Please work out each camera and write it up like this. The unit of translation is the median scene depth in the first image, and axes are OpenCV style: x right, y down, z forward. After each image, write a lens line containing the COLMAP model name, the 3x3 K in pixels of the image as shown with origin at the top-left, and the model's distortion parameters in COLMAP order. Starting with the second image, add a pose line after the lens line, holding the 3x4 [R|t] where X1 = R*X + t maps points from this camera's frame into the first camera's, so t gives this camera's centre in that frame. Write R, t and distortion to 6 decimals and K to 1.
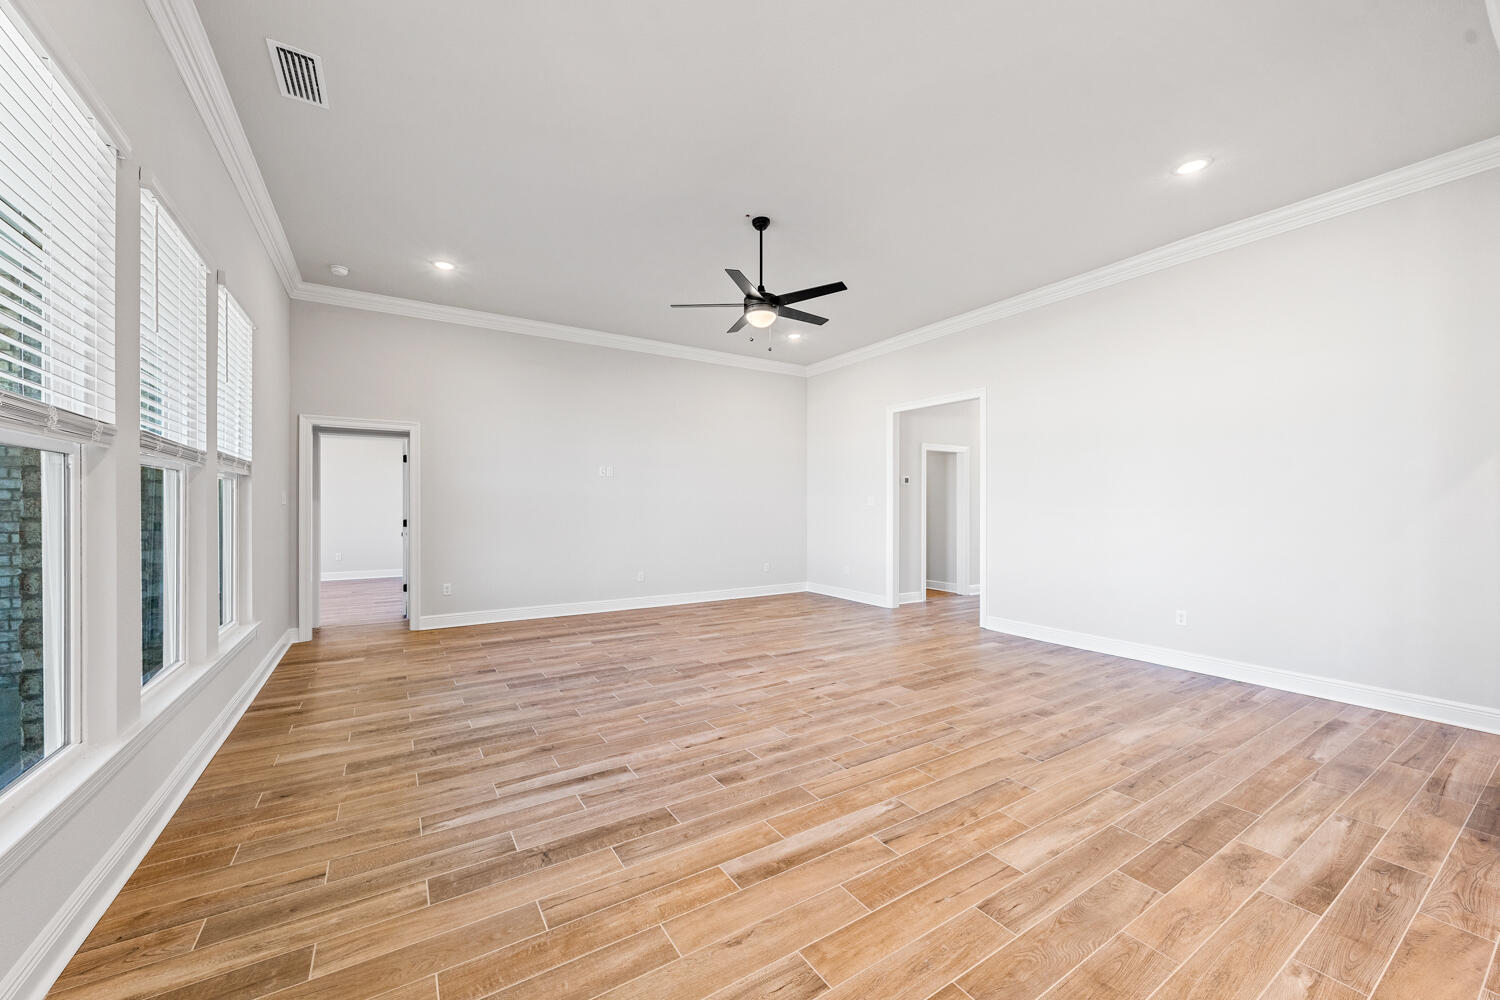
lens RADIAL K [[555.2, 0, 746.8], [0, 555.2, 505.3], [0, 0, 1]] dist [0.003473, 0.000176]
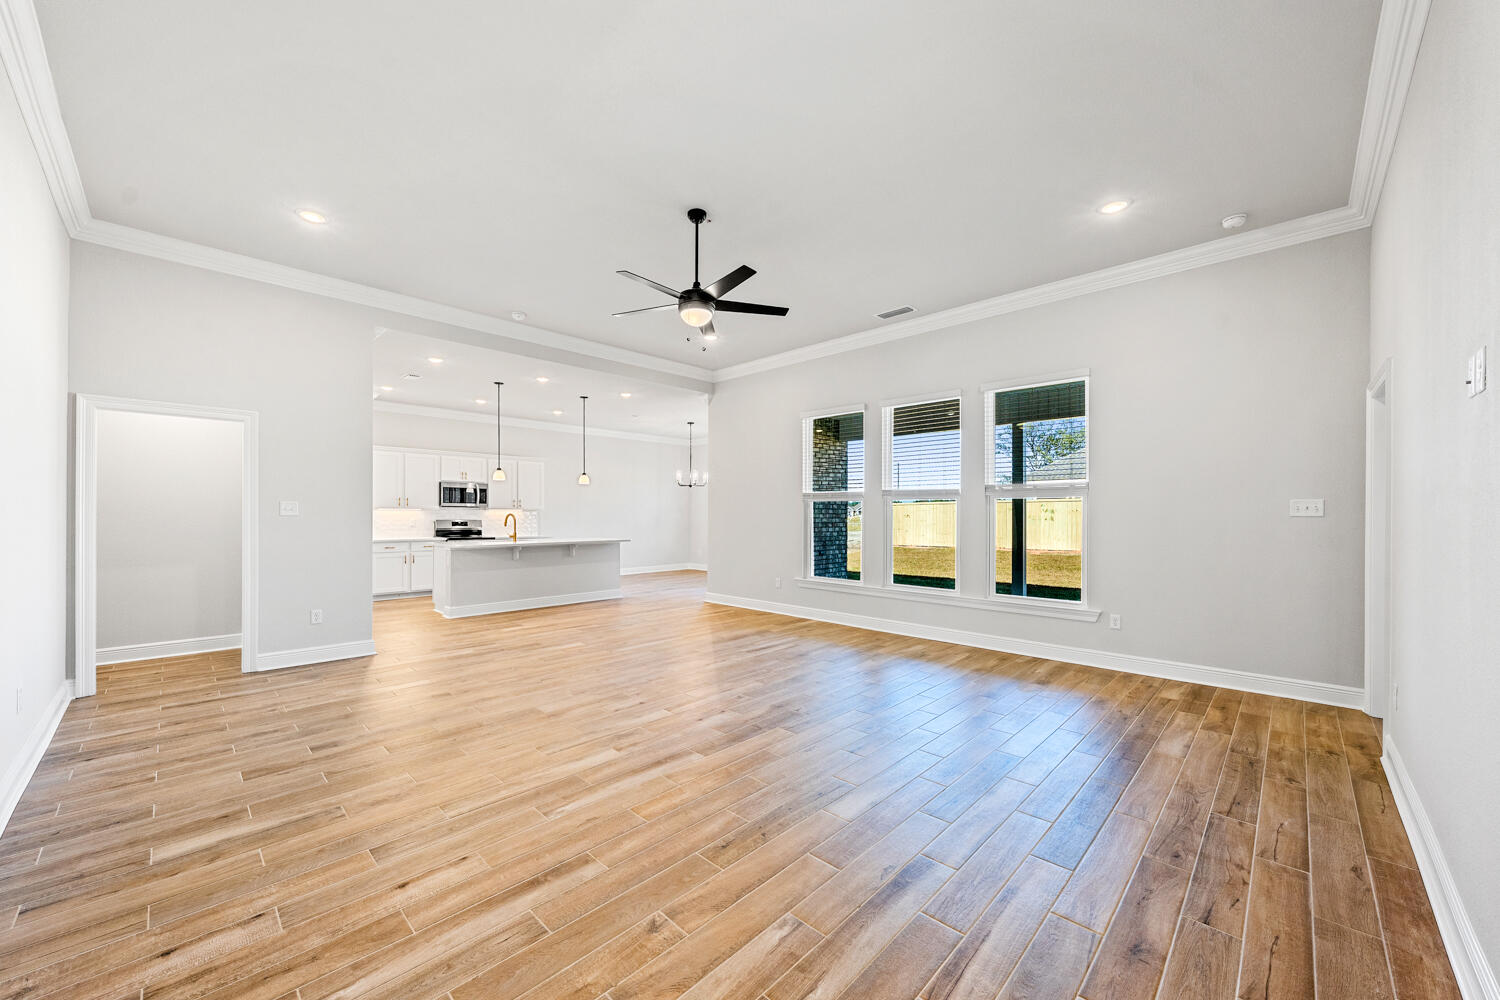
lens RADIAL K [[563.3, 0, 747.3], [0, 563.3, 509.3], [0, 0, 1]] dist [-0.000468, -0.000078]
pose [[-0.971996, -0.005047, -0.234944, 0.177637], [-0.003112, 0.999958, -0.008609, -0.004311], [0.234977, -0.007637, -0.971971, 2.091556]]
